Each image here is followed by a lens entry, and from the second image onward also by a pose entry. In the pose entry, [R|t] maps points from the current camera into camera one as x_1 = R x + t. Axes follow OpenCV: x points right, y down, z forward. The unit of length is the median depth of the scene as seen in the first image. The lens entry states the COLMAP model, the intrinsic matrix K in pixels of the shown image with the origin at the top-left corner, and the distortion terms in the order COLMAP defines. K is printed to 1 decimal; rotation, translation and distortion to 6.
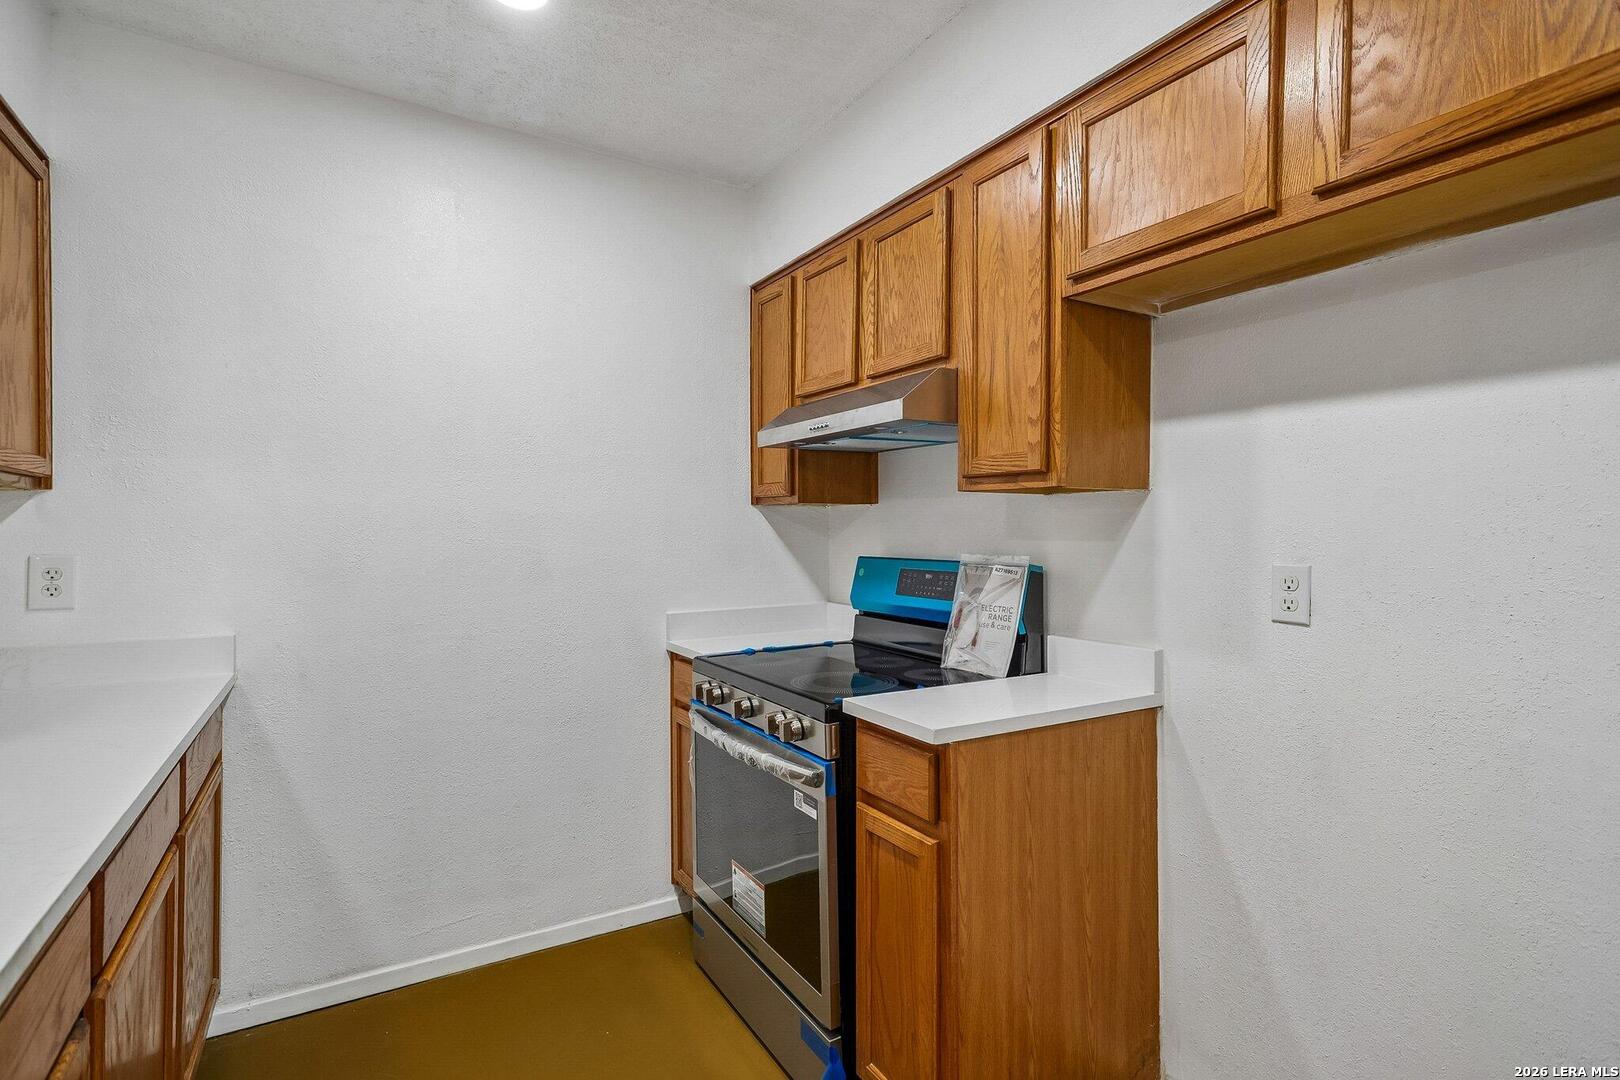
lens RADIAL K [[782.6, 0, 806.3], [0, 782.6, 530.2], [0, 0, 1]] dist [0.018910, -0.000689]
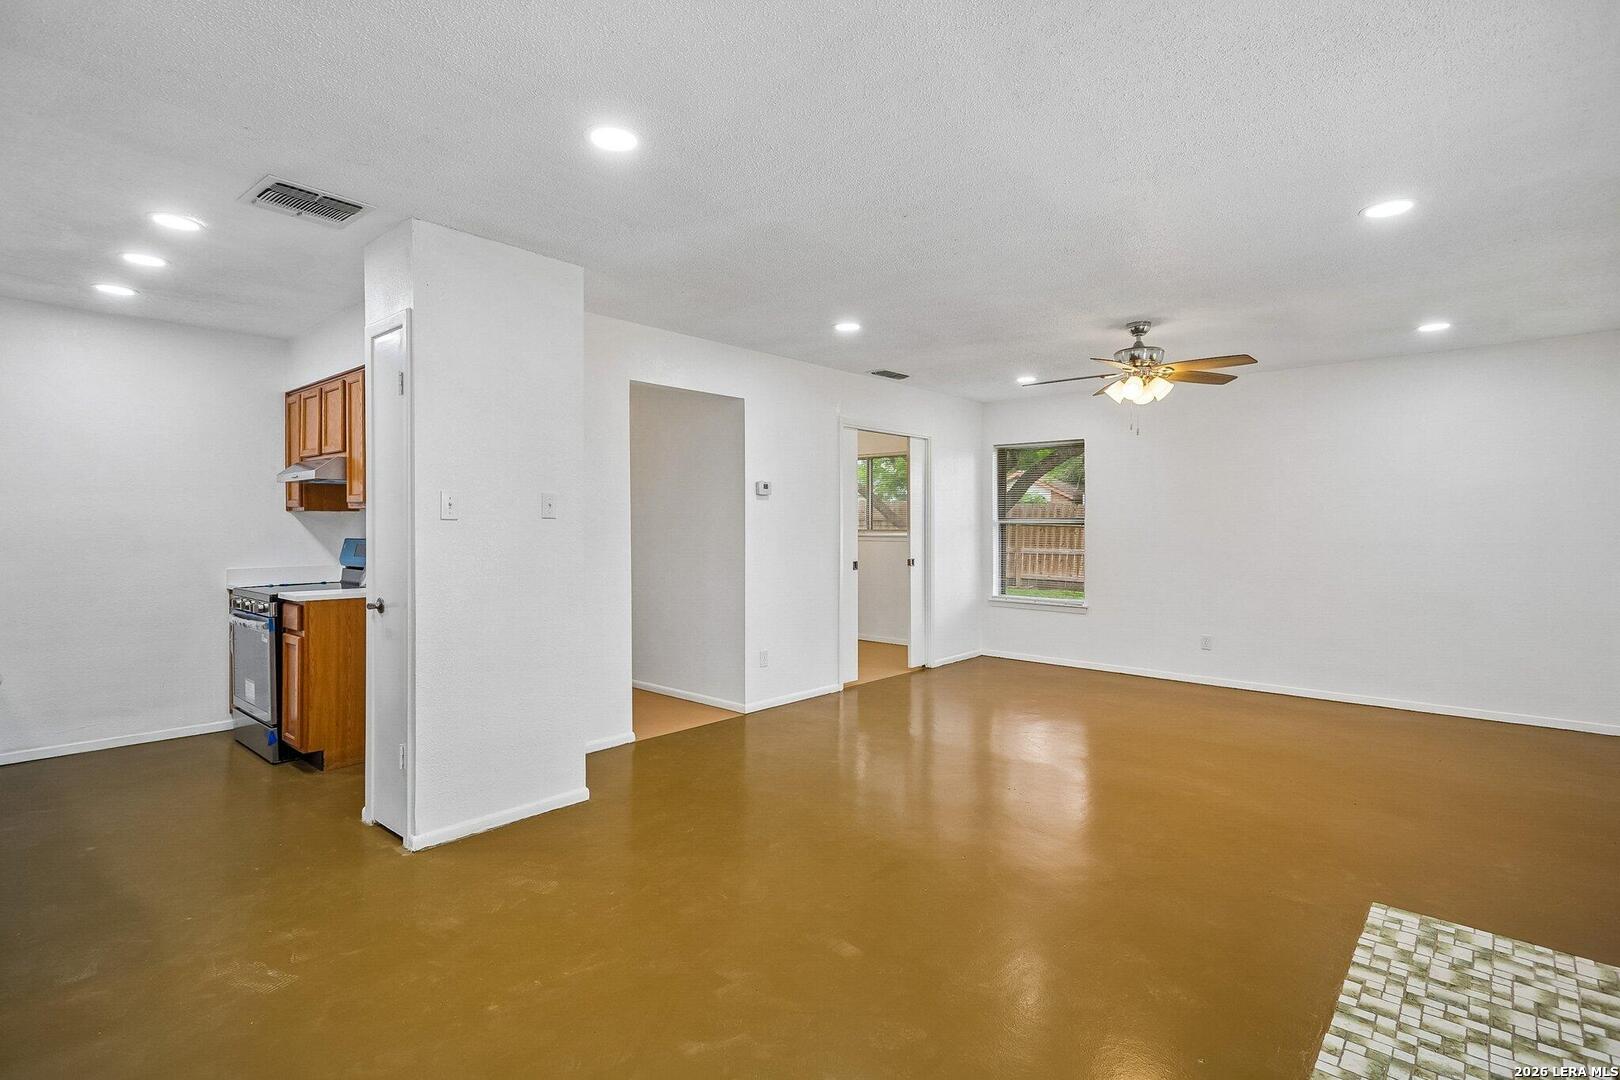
lens RADIAL K [[782.6, 0, 806.3], [0, 782.6, 530.2], [0, 0, 1]] dist [0.018910, -0.000689]
pose [[0.953862, -0.003384, 0.300226, 0.832679], [0.000609, 0.999956, 0.009336, -0.005202], [-0.300245, -0.008722, 0.953822, -1.756103]]
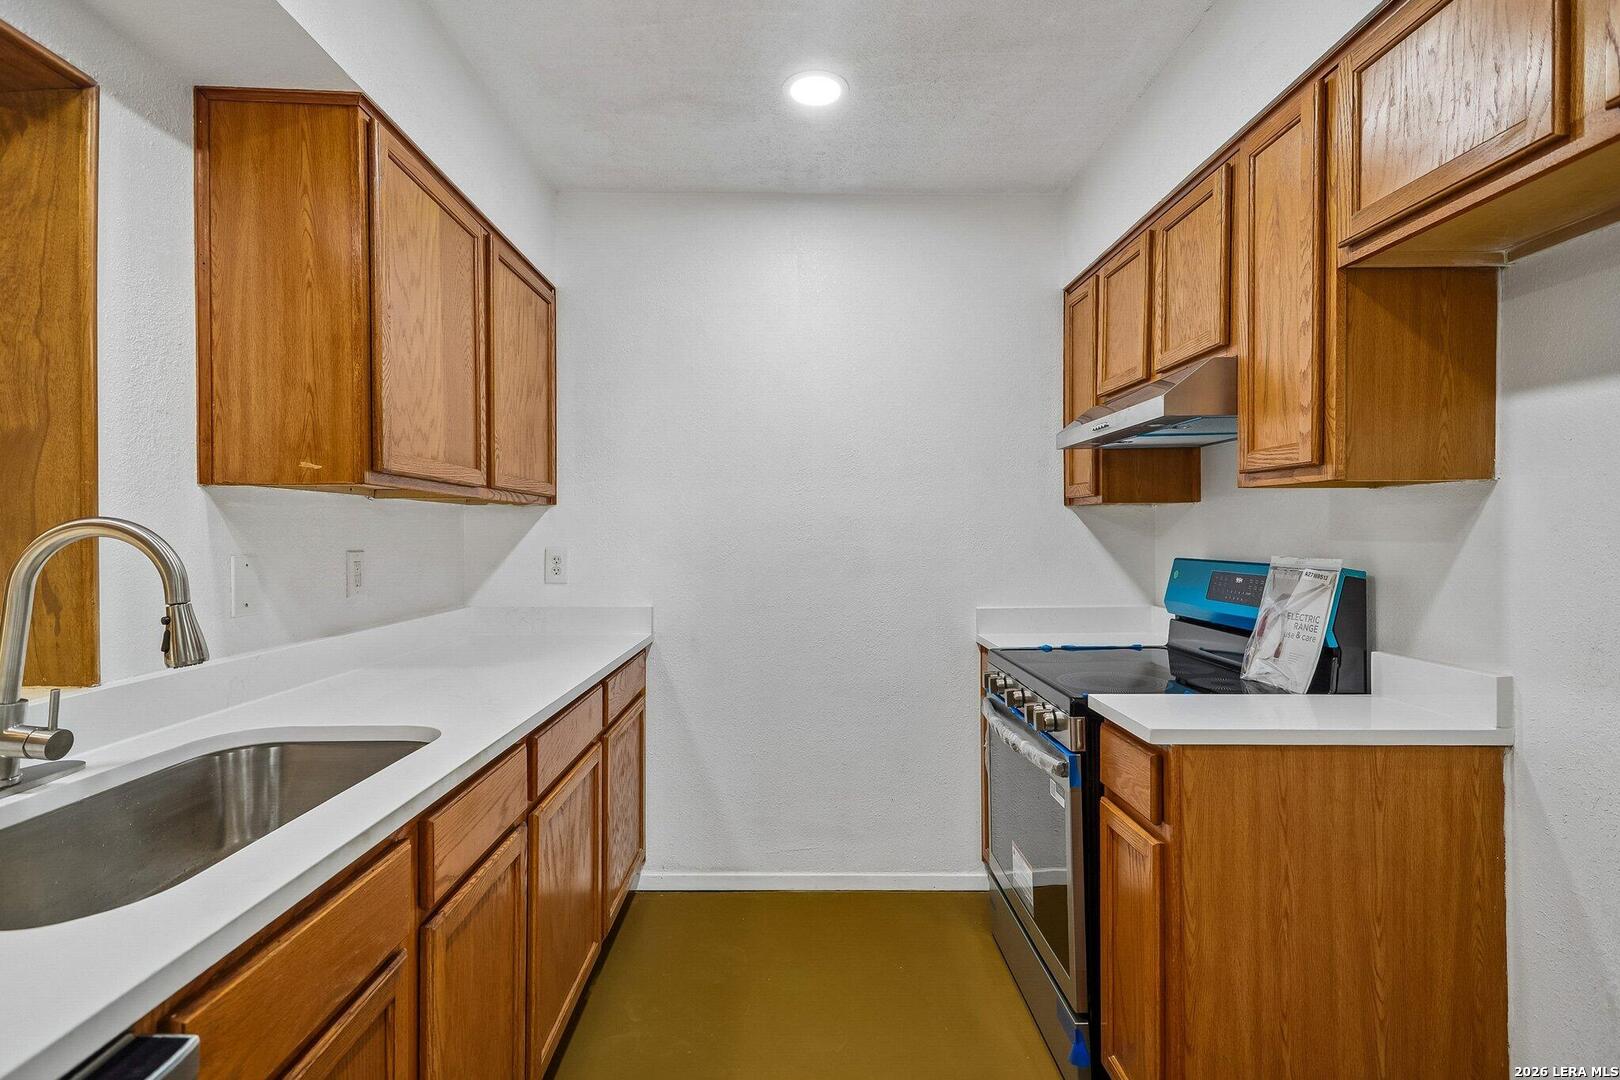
lens RADIAL K [[782.6, 0, 806.3], [0, 782.6, 530.2], [0, 0, 1]] dist [0.018910, -0.000689]
pose [[0.867765, -0.002451, -0.496968, 0.222236], [0.001664, 0.999997, -0.002028, 0.001860], [0.496971, 0.000933, 0.867767, -0.070333]]
